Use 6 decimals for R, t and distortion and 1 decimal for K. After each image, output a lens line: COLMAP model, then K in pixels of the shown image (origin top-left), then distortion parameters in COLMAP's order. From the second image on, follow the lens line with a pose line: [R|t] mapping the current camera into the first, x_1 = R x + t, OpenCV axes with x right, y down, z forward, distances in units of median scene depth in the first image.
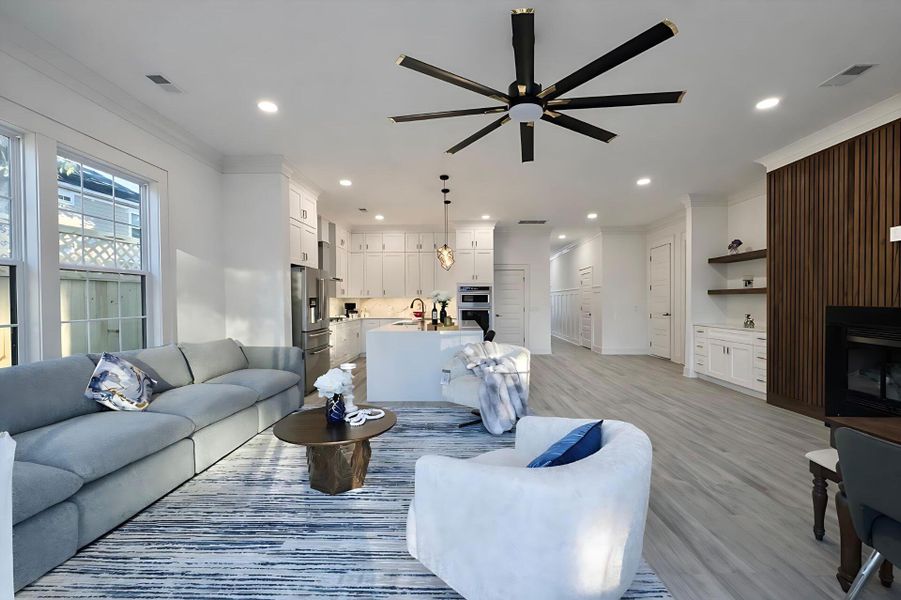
lens RADIAL K [[365.4, 0, 450.6], [0, 365.4, 304.5], [0, 0, 1]] dist [-0.011071, 0.000155]
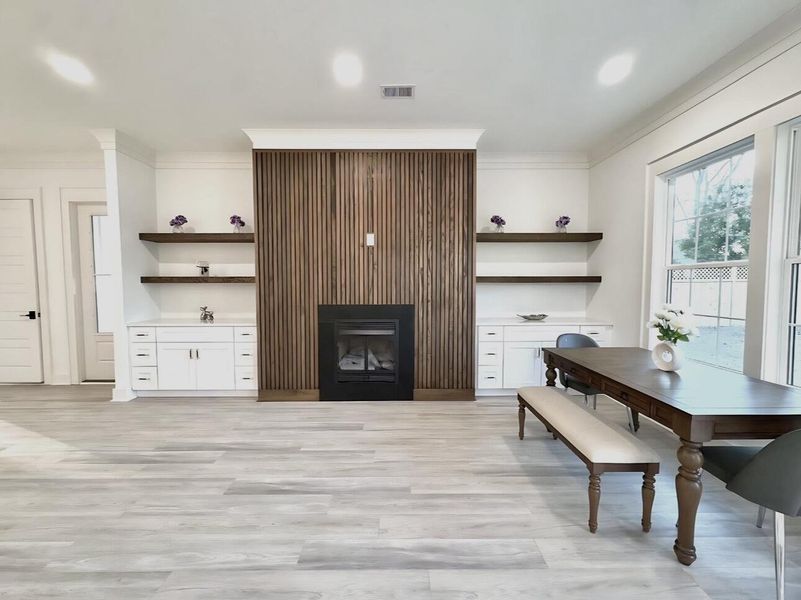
lens RADIAL K [[320.4, 0, 401.2], [0, 320.4, 305.7], [0, 0, 1]] dist [-0.001546, 0.000040]
pose [[-0.041430, -0.055765, 0.997584, 0.040669], [0.008033, 0.998390, 0.056144, -0.013688], [-0.999109, 0.010340, -0.040915, 0.563214]]
